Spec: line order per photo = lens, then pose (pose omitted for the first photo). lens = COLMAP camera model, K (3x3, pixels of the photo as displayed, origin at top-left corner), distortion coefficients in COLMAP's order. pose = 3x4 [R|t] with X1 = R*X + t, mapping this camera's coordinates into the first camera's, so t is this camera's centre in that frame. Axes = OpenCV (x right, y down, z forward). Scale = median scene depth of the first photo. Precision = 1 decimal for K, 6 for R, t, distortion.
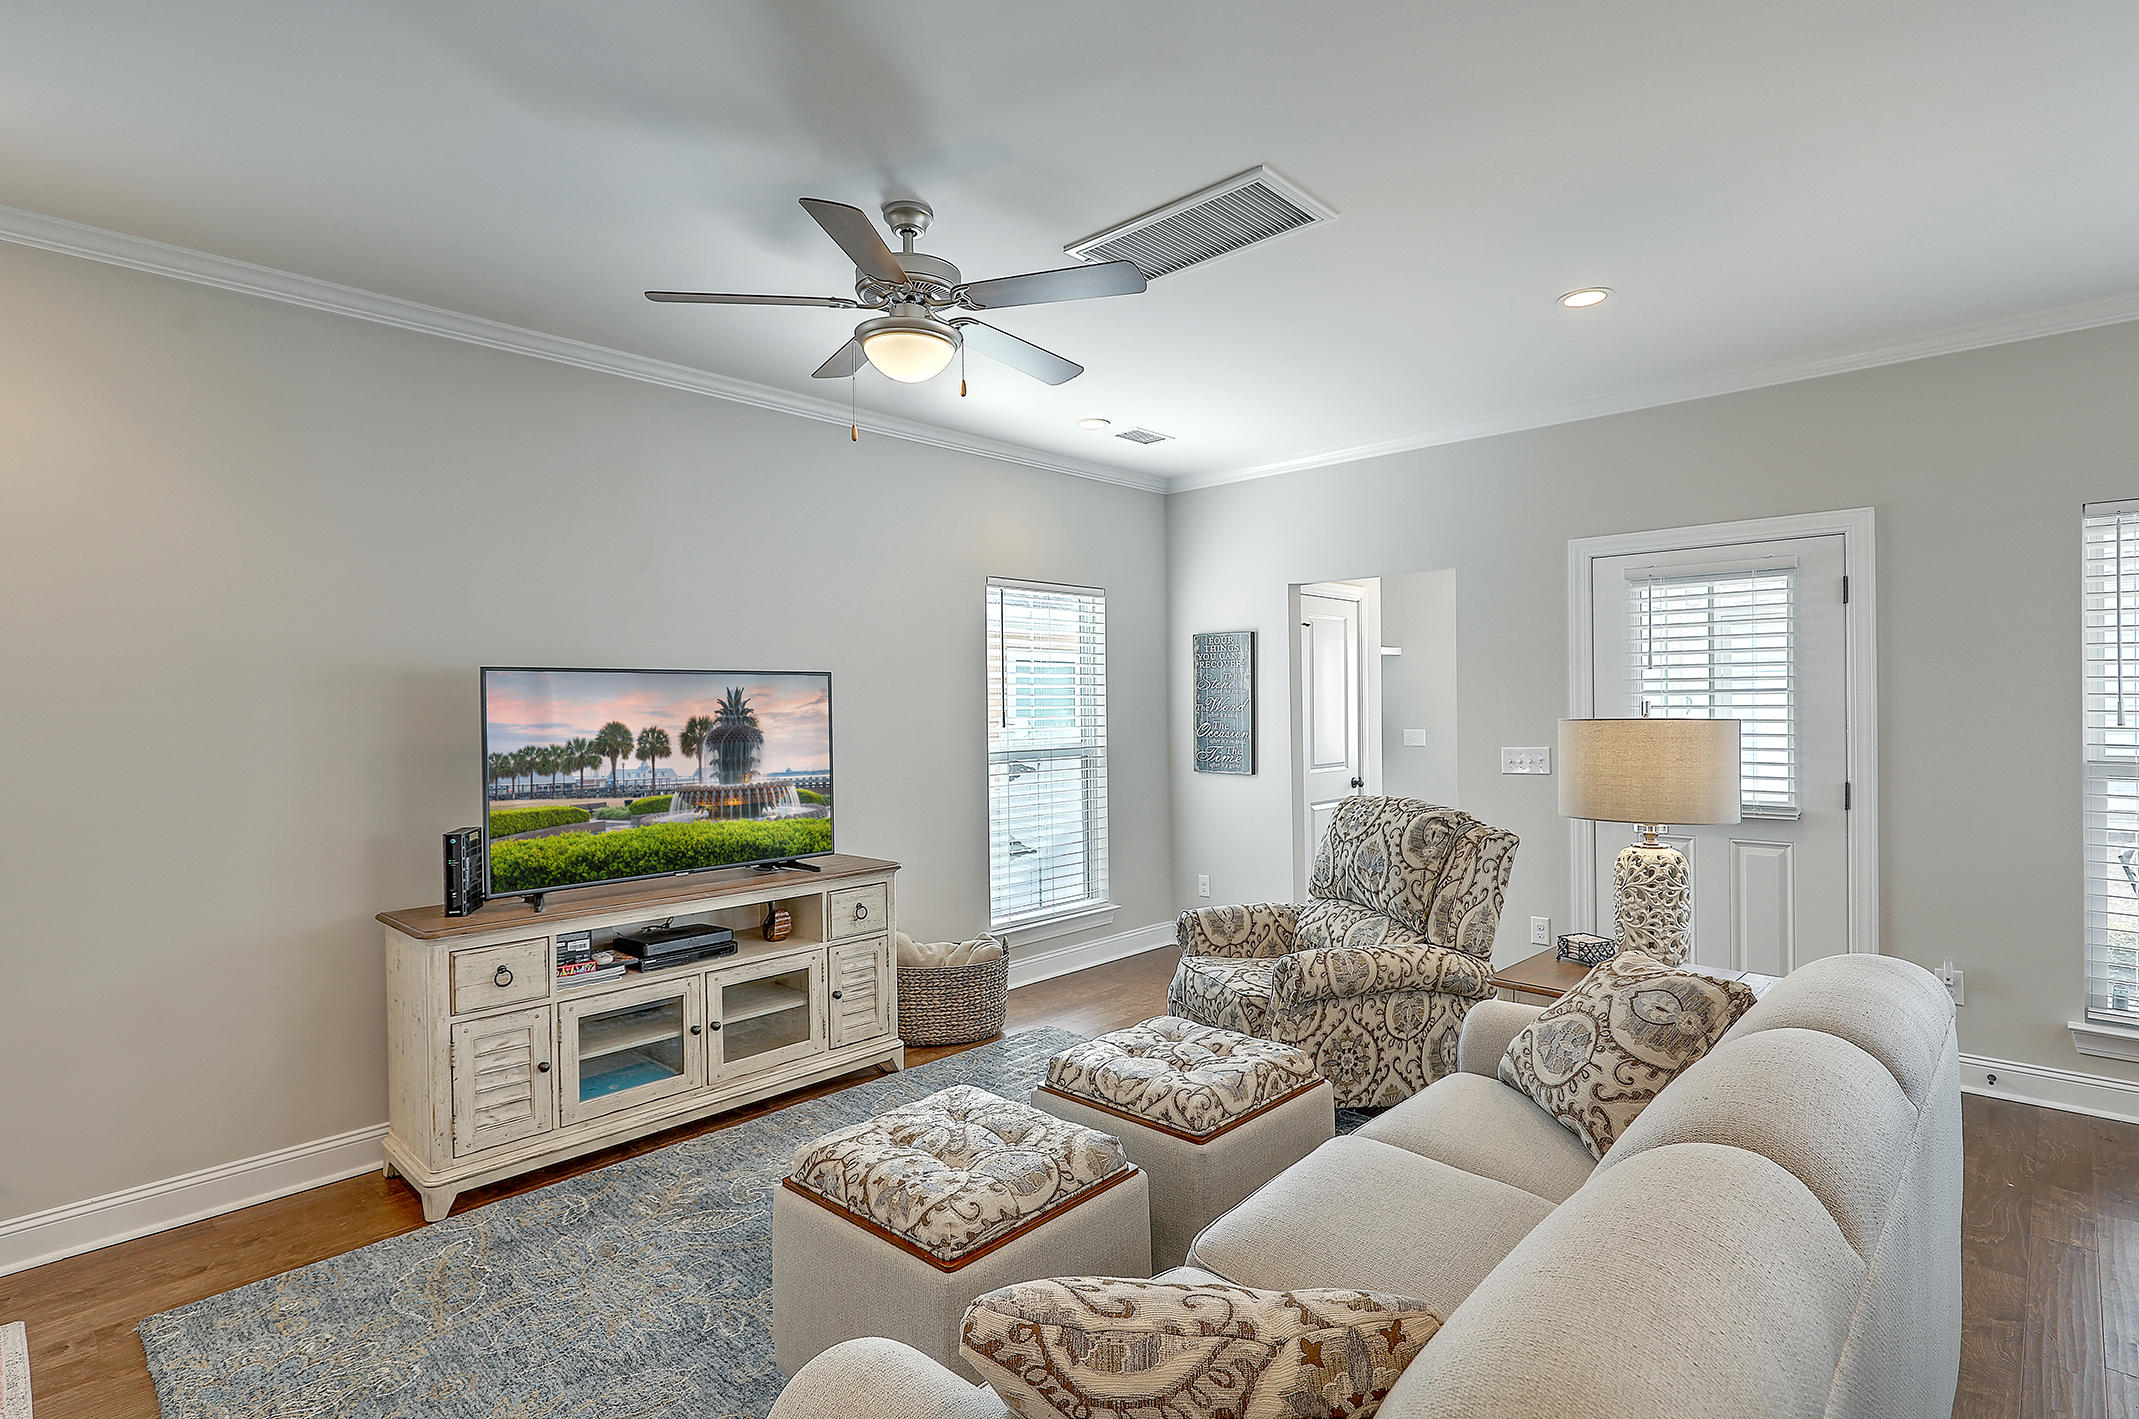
lens RADIAL K [[1091.0, 0, 1069.0], [0, 1091.0, 710.6], [0, 0, 1]] dist [0.002503, 0.000212]
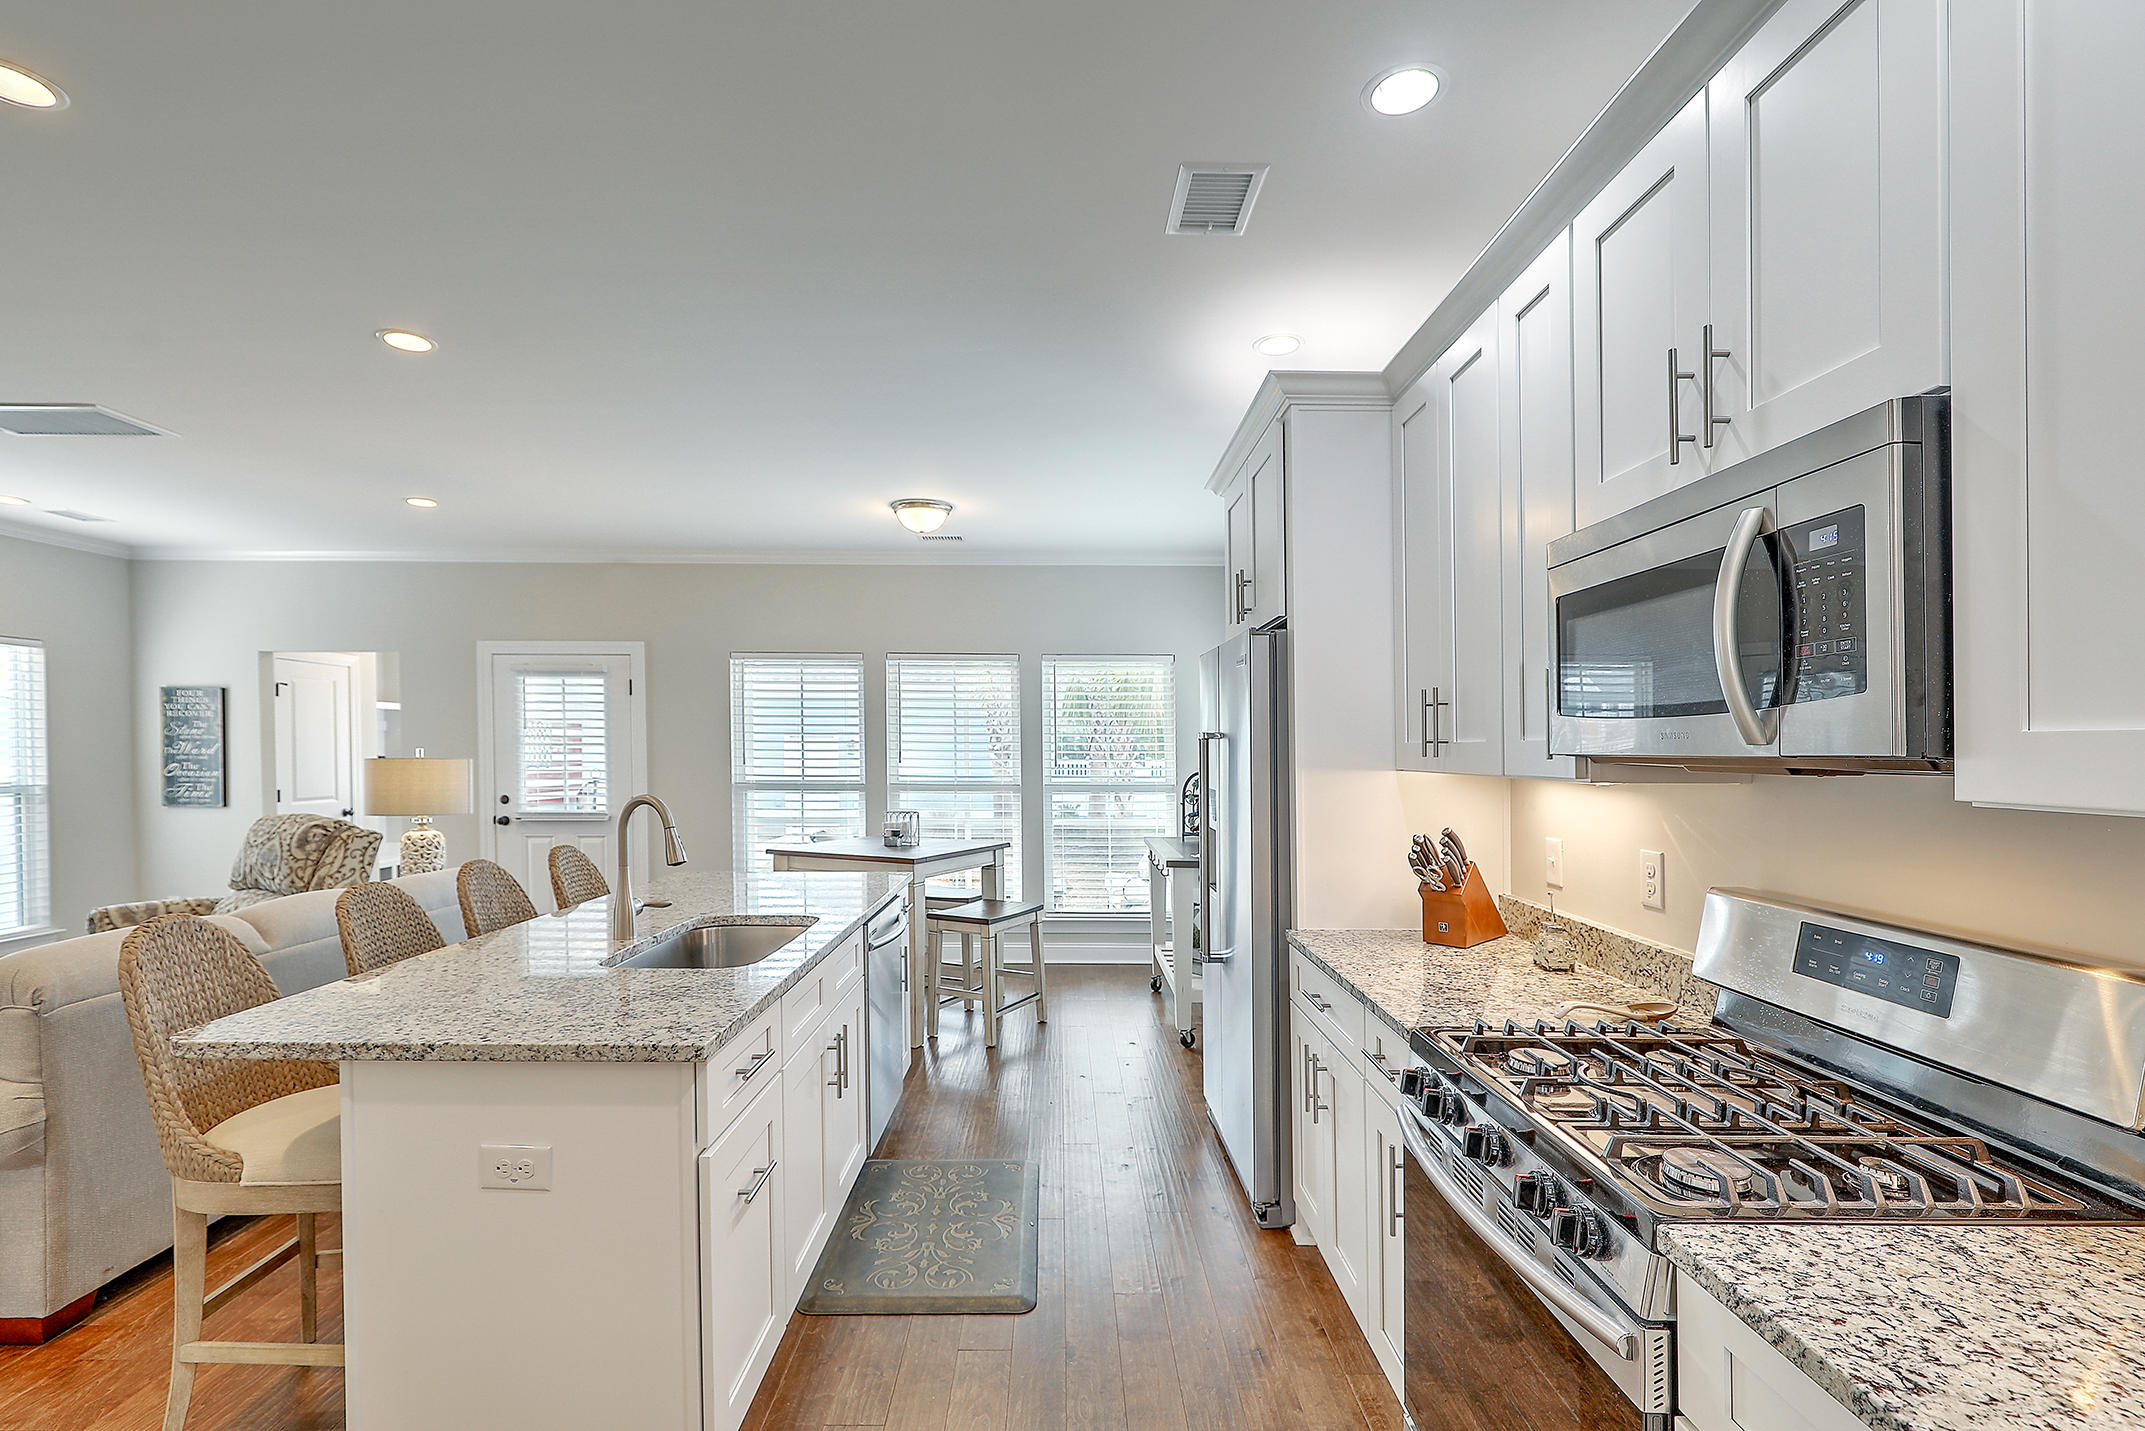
lens RADIAL K [[983.8, 0, 1080.9], [0, 983.8, 759.0], [0, 0, 1]] dist [-0.000563, 0.000122]
pose [[0.711424, 0.006424, 0.702733, 0.118419], [-0.006771, 0.999974, -0.002286, 0.003112], [-0.702730, -0.003132, 0.711450, -0.637968]]
